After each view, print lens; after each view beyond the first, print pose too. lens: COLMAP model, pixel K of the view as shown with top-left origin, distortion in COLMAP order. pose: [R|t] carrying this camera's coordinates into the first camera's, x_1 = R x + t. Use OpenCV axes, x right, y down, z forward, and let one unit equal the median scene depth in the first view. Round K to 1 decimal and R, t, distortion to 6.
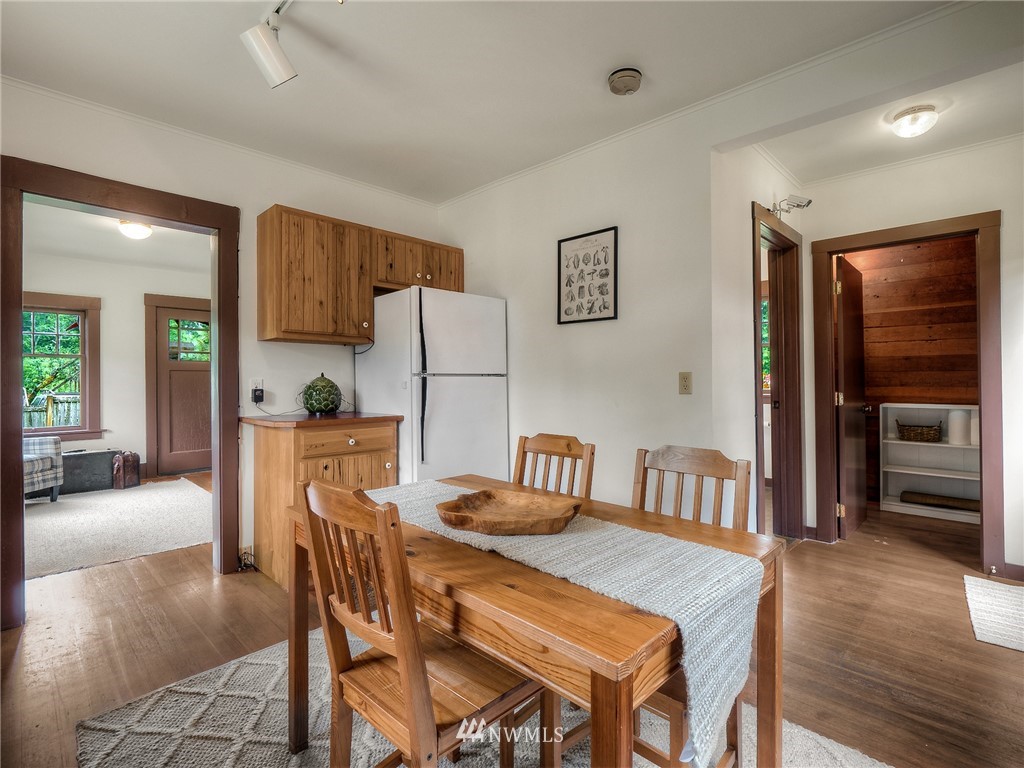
lens RADIAL K [[497.0, 0, 506.1], [0, 497.0, 384.6], [0, 0, 1]] dist [-0.001558, -0.000068]
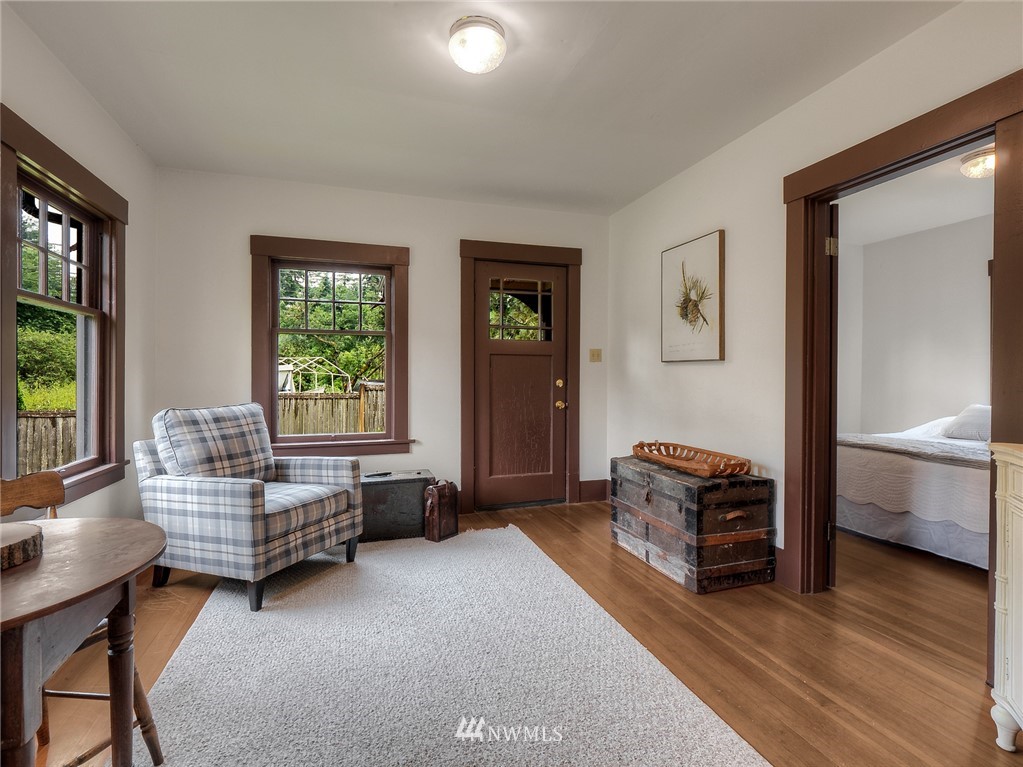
lens RADIAL K [[496.5, 0, 510.6], [0, 496.5, 378.4], [0, 0, 1]] dist [-0.001558, -0.000068]
pose [[0.894875, 0.010777, -0.446186, -0.366887], [-0.006952, 0.999924, 0.010209, -0.002216], [0.446262, -0.006034, 0.894882, 0.428924]]
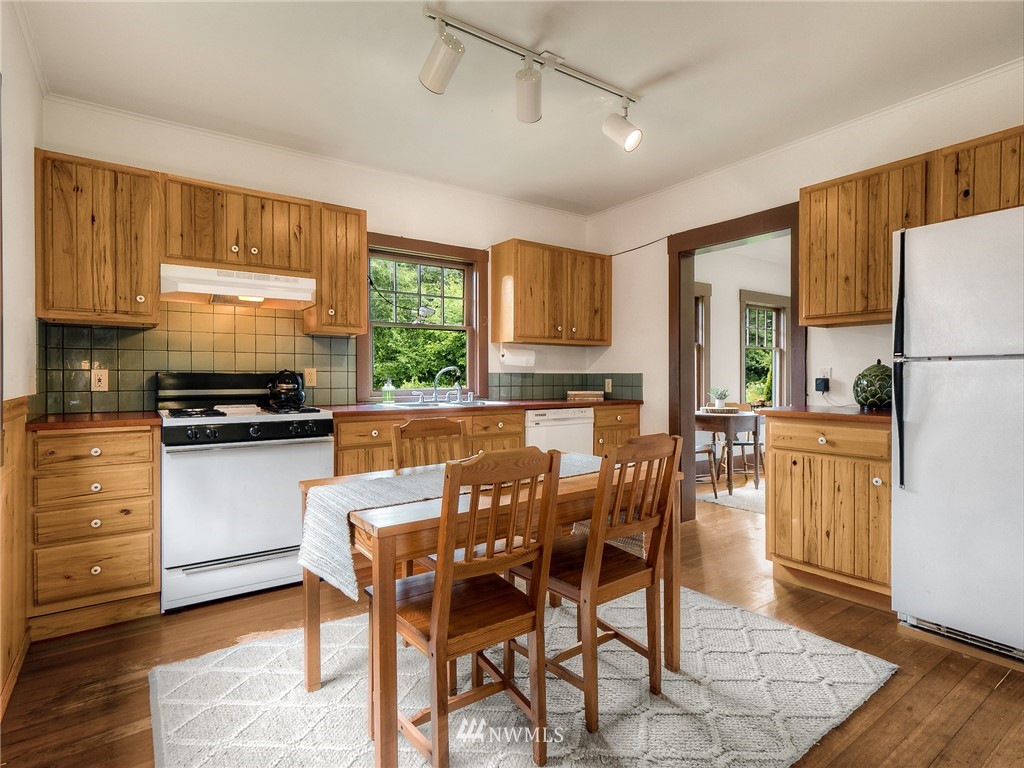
lens RADIAL K [[534.3, 0, 512.2], [0, 534.3, 382.7], [0, 0, 1]] dist [0.002438, 0.000396]
pose [[-0.167610, 0.018361, -0.985682, 0.722767], [0.000961, 0.999829, 0.018461, -0.001863], [0.985853, 0.002147, -0.167599, 0.659189]]
